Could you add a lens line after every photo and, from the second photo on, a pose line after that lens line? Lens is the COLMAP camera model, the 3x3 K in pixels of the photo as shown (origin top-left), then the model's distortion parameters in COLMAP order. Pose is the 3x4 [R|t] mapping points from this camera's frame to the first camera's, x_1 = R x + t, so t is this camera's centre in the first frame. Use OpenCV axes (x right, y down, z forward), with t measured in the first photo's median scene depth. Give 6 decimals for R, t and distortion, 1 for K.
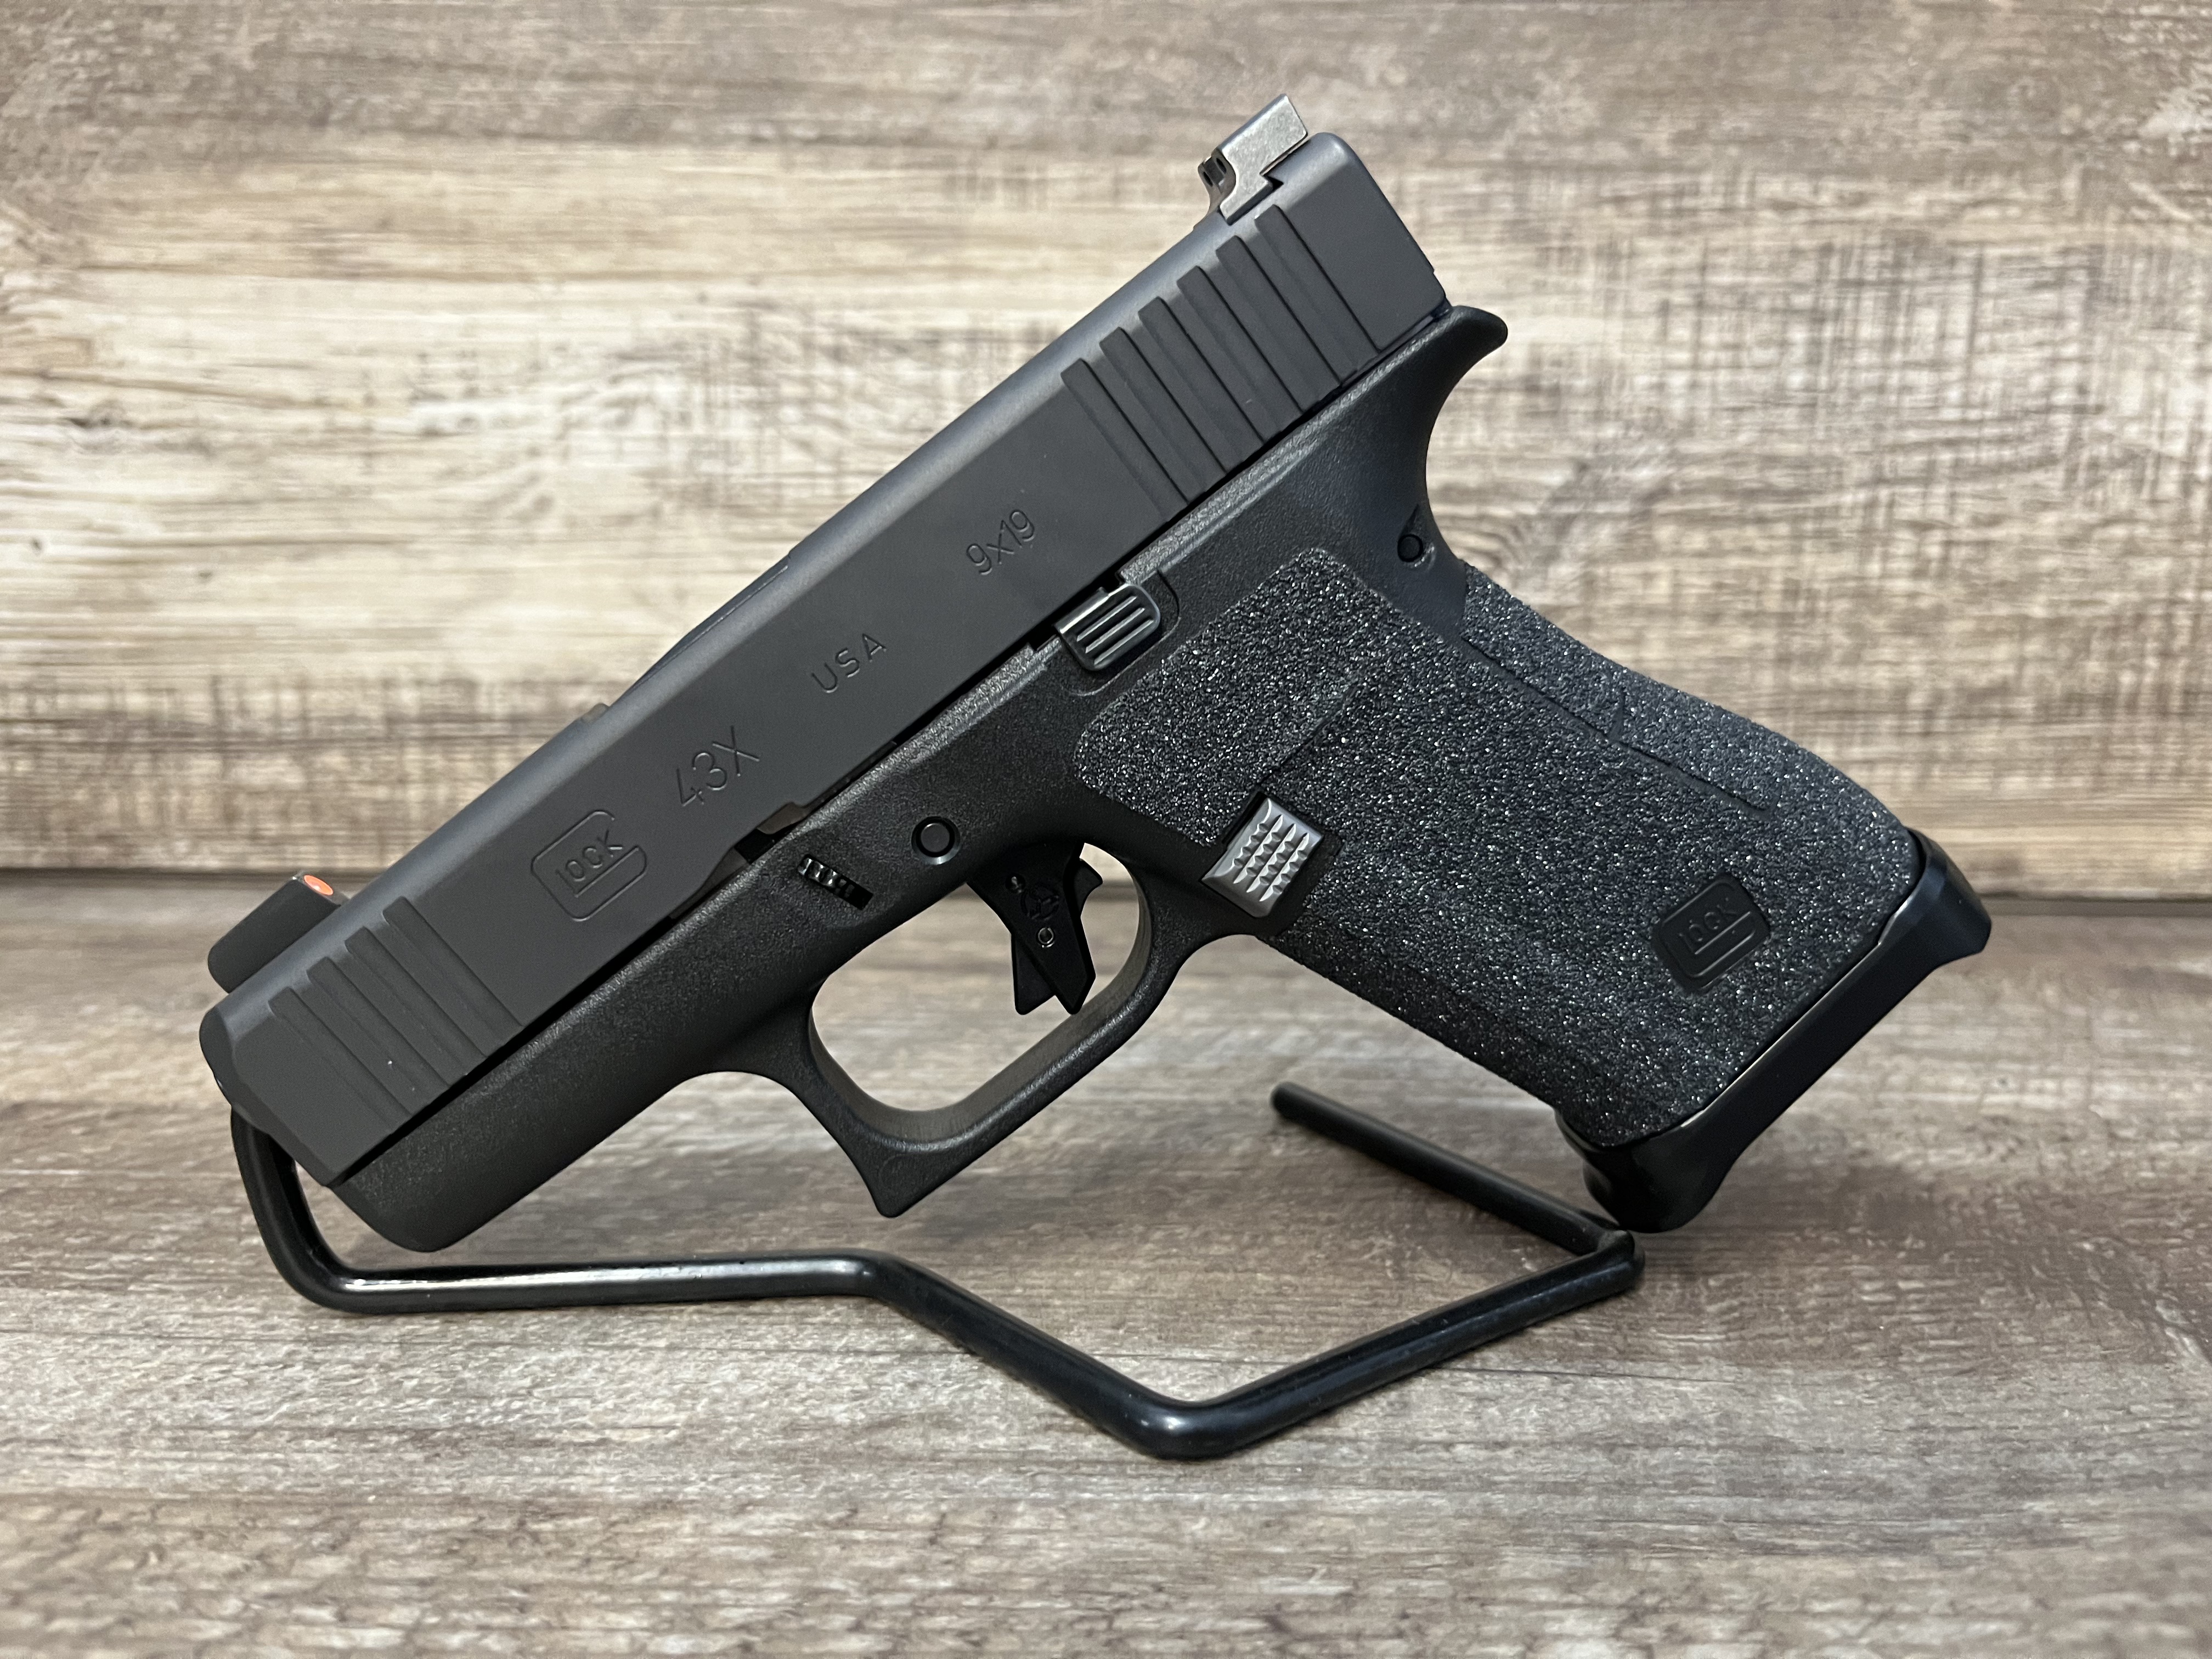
lens RADIAL K [[1738.2, 0, 1091.5], [0, 1738.2, 826.5], [0, 0, 1]] dist [0.027541, -0.066666]
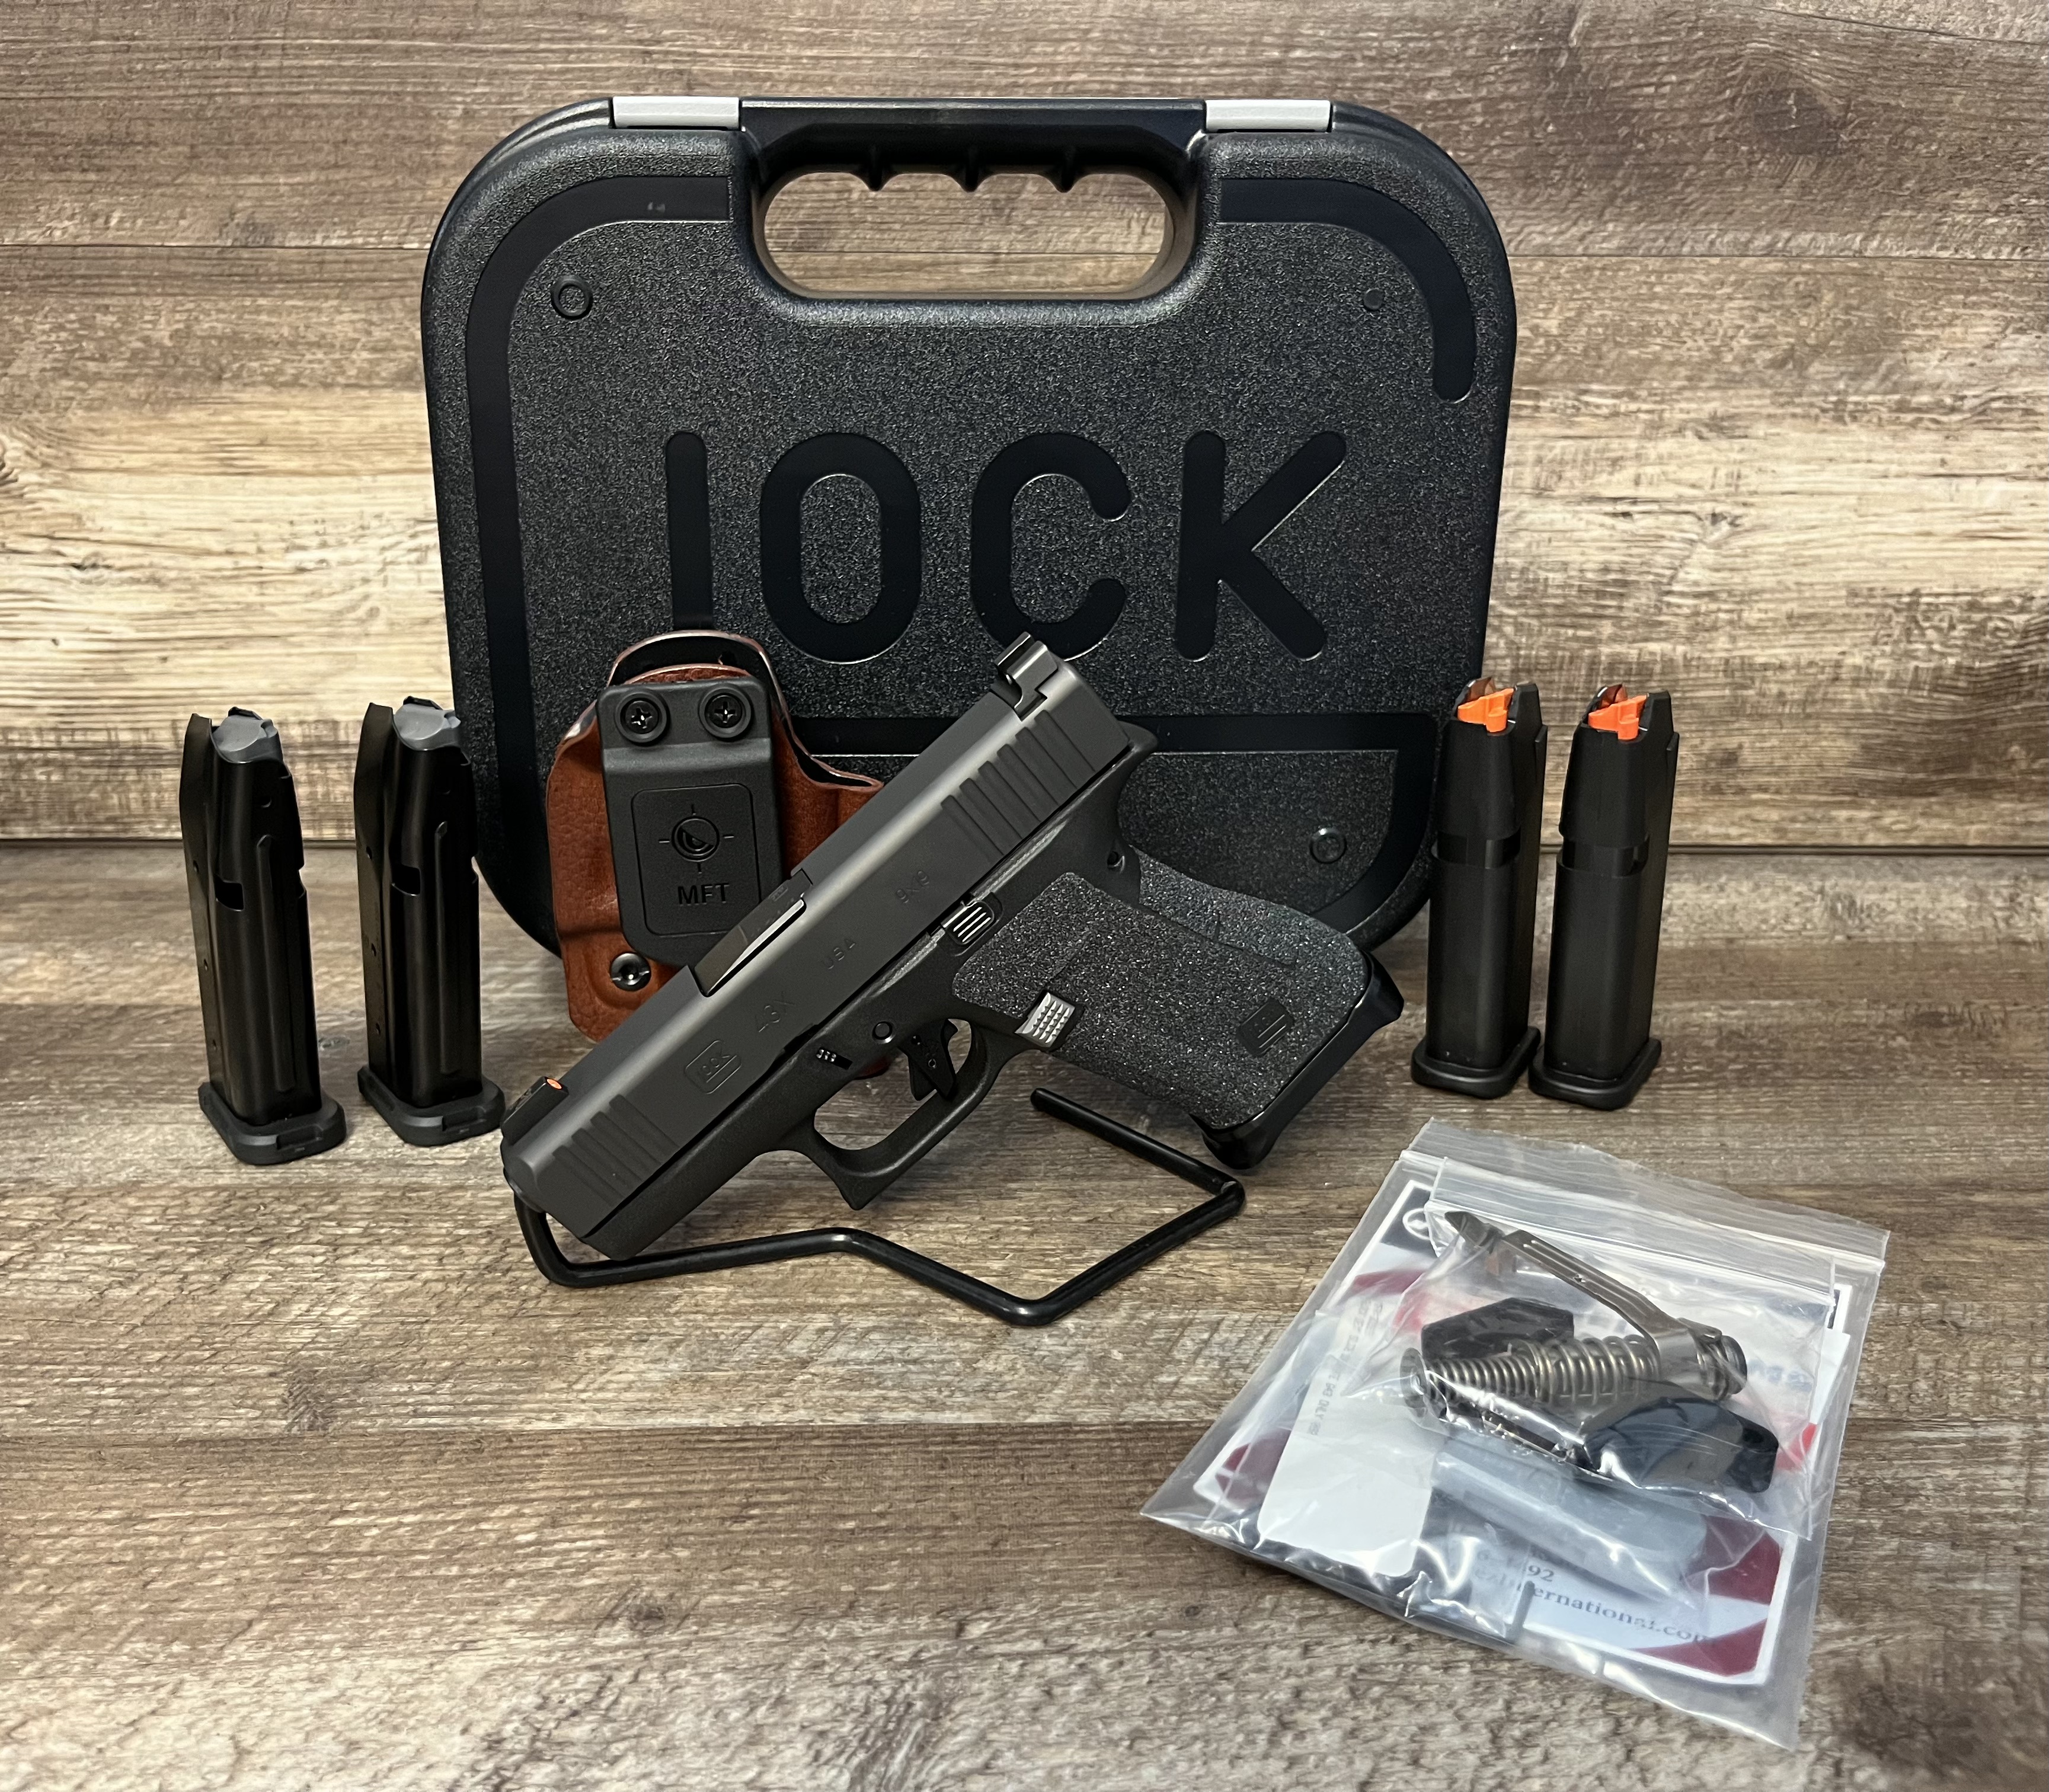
lens RADIAL K [[1875.1, 0, 945.3], [0, 1875.1, 912.0], [0, 0, 1]] dist [0.003572, 0.000000]
pose [[0.999894, -0.008270, -0.011989, 0.225730], [0.010267, 0.984090, 0.177374, -0.218020], [0.010331, -0.177478, 0.984070, -0.729109]]
